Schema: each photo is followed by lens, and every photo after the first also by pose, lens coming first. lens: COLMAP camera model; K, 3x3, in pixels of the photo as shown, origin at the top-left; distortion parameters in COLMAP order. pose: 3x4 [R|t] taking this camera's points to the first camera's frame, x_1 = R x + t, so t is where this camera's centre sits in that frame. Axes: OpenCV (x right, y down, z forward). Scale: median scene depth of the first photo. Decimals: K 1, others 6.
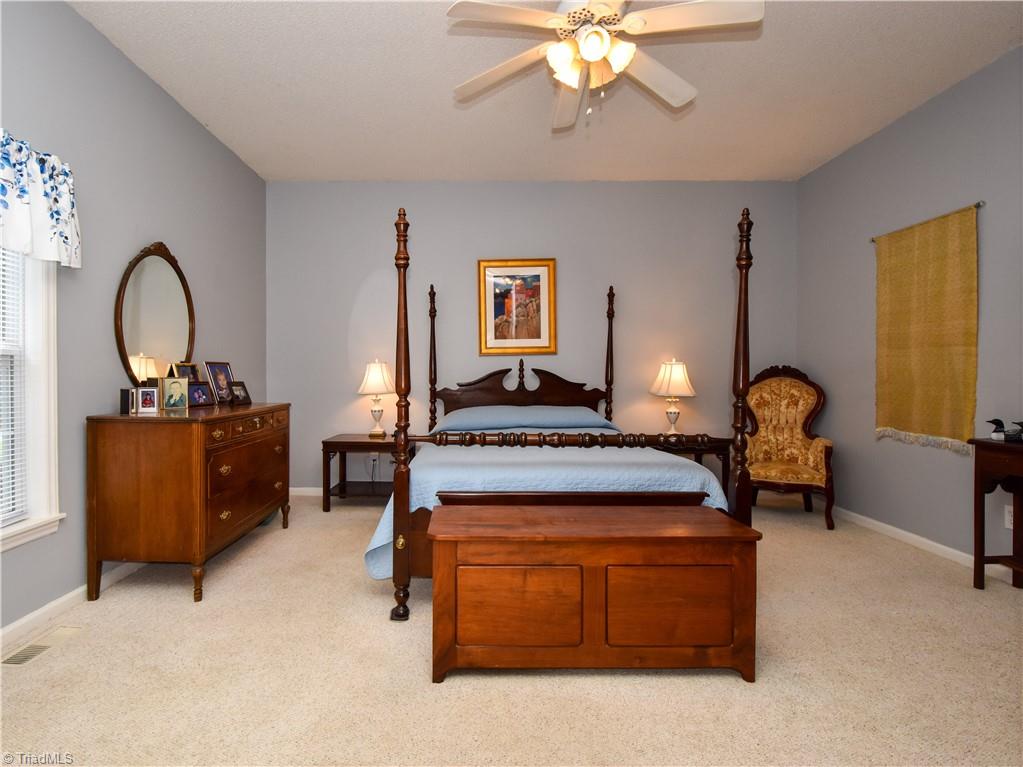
lens RADIAL K [[548.7, 0, 508.2], [0, 548.7, 379.3], [0, 0, 1]] dist [-0.001547, -0.007762]
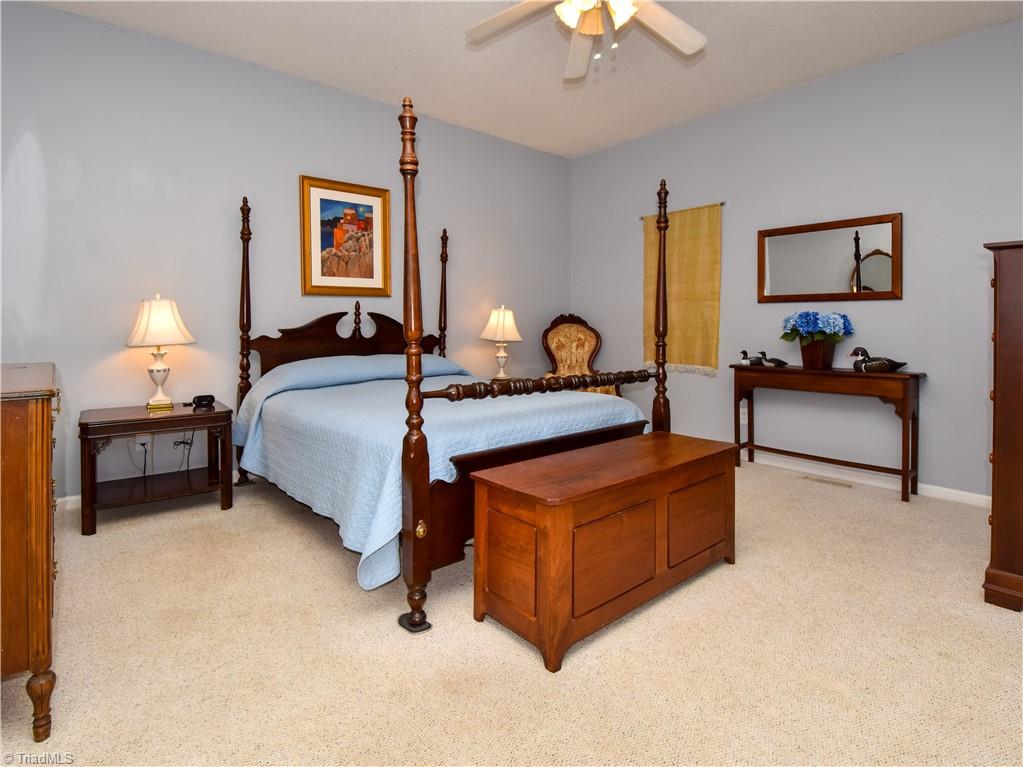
lens RADIAL K [[548.7, 0, 507.1], [0, 548.7, 334.5], [0, 0, 1]] dist [-0.001547, -0.007762]
pose [[0.739386, -0.008372, 0.673229, -0.398887], [0.004043, 0.999960, 0.007995, 0.009845], [-0.673269, -0.003190, 0.739391, 0.220127]]
